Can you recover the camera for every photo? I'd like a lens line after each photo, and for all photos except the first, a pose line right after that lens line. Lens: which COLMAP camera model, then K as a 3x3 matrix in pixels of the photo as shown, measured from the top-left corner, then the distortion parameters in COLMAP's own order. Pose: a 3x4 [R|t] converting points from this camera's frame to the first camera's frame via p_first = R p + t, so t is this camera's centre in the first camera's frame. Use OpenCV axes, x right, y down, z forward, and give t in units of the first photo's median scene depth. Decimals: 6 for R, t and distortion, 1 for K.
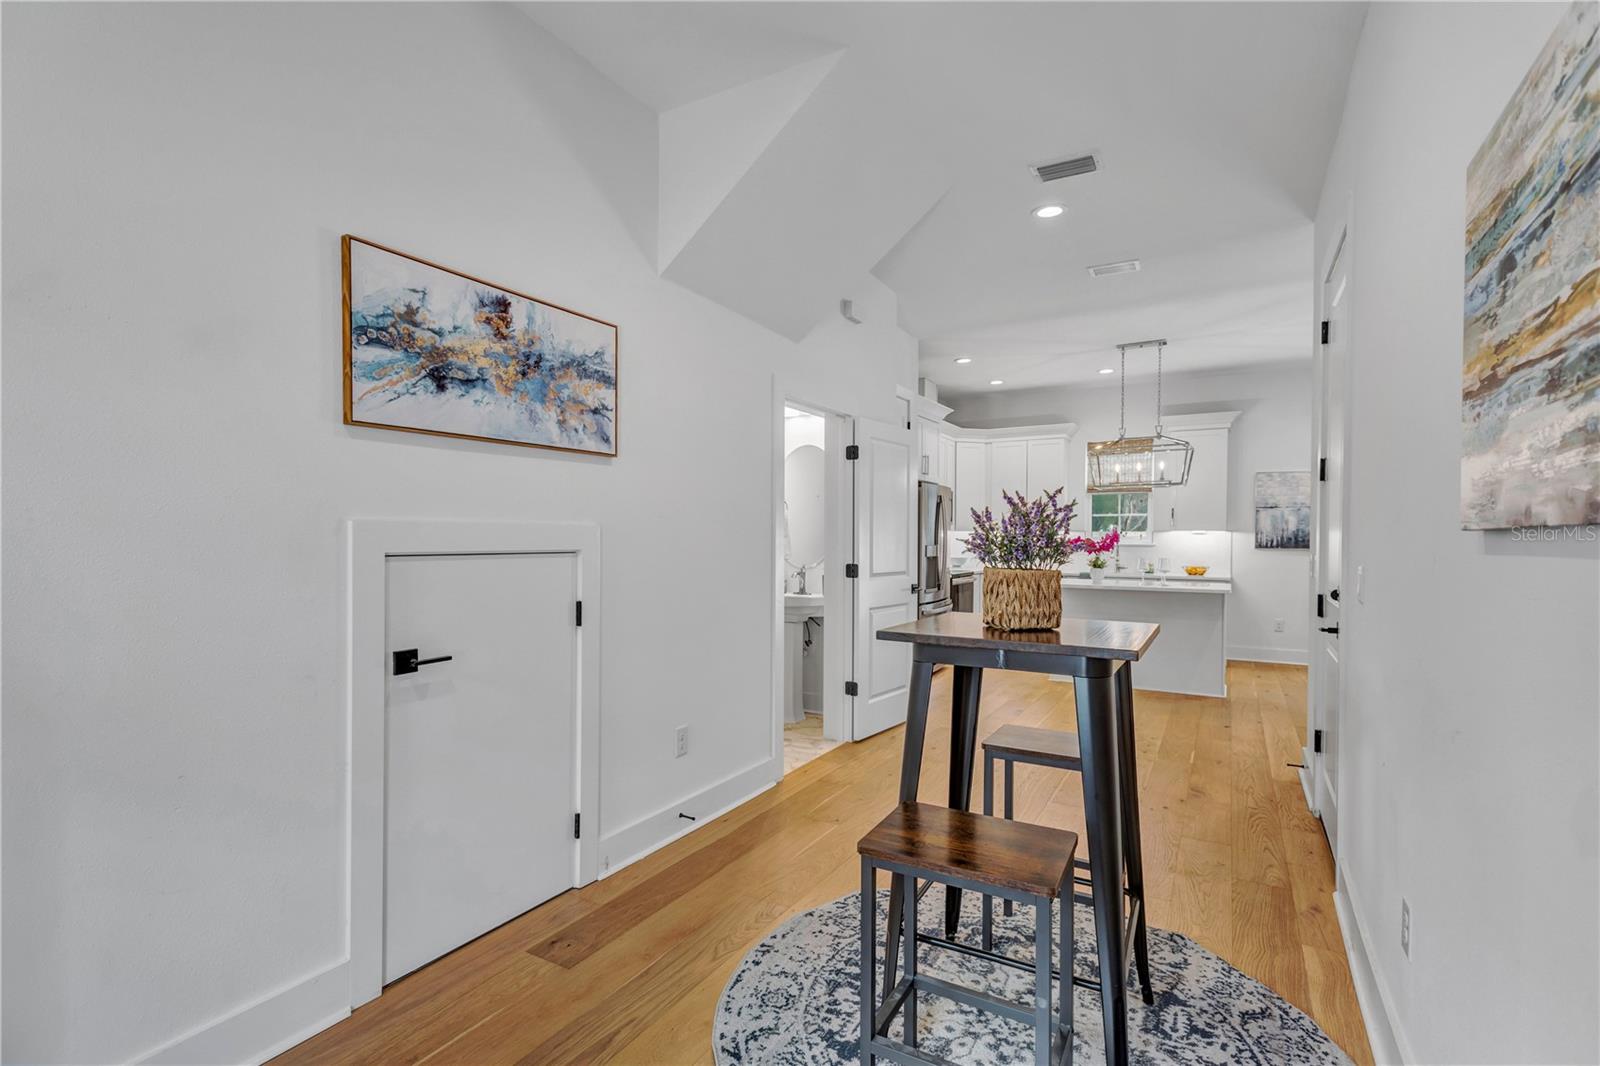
lens RADIAL K [[737.7, 0, 801.9], [0, 737.7, 533.7], [0, 0, 1]] dist [0.020795, -0.010178]
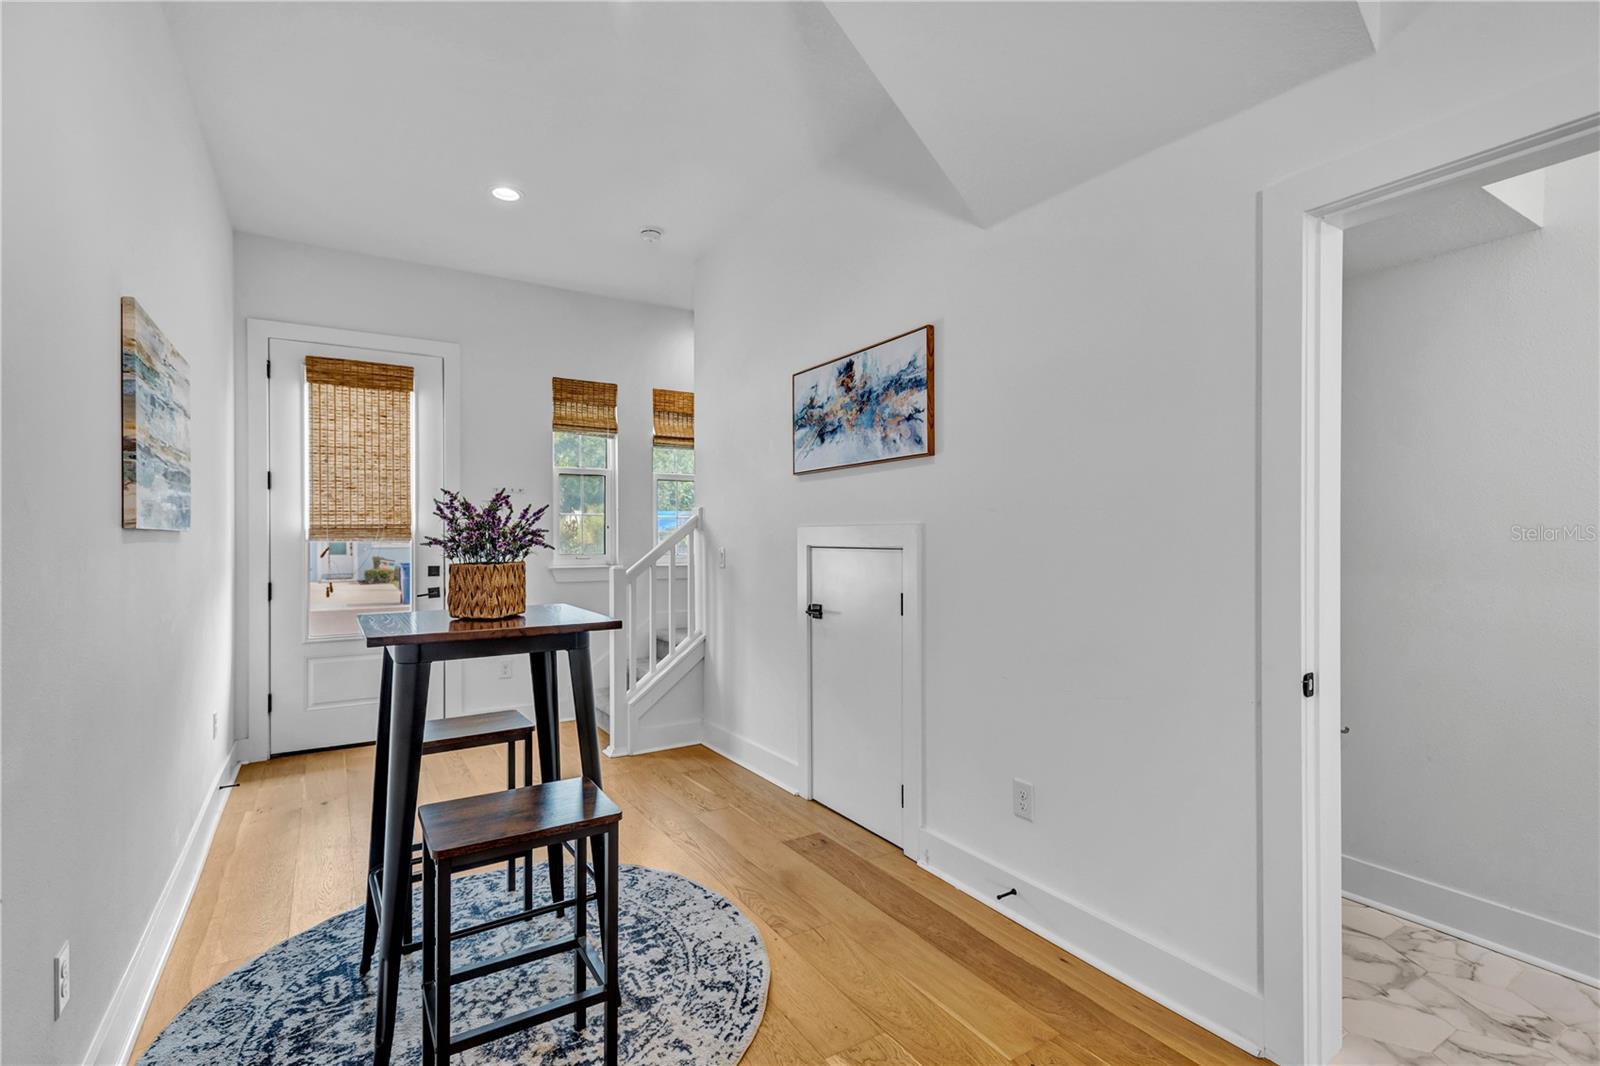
lens RADIAL K [[737.7, 0, 801.9], [0, 737.7, 533.7], [0, 0, 1]] dist [0.020795, -0.010178]
pose [[-0.459902, -0.010577, -0.887906, 0.840228], [-0.000081, 0.999930, -0.011870, 0.016937], [0.887969, -0.005387, -0.459871, 1.534743]]
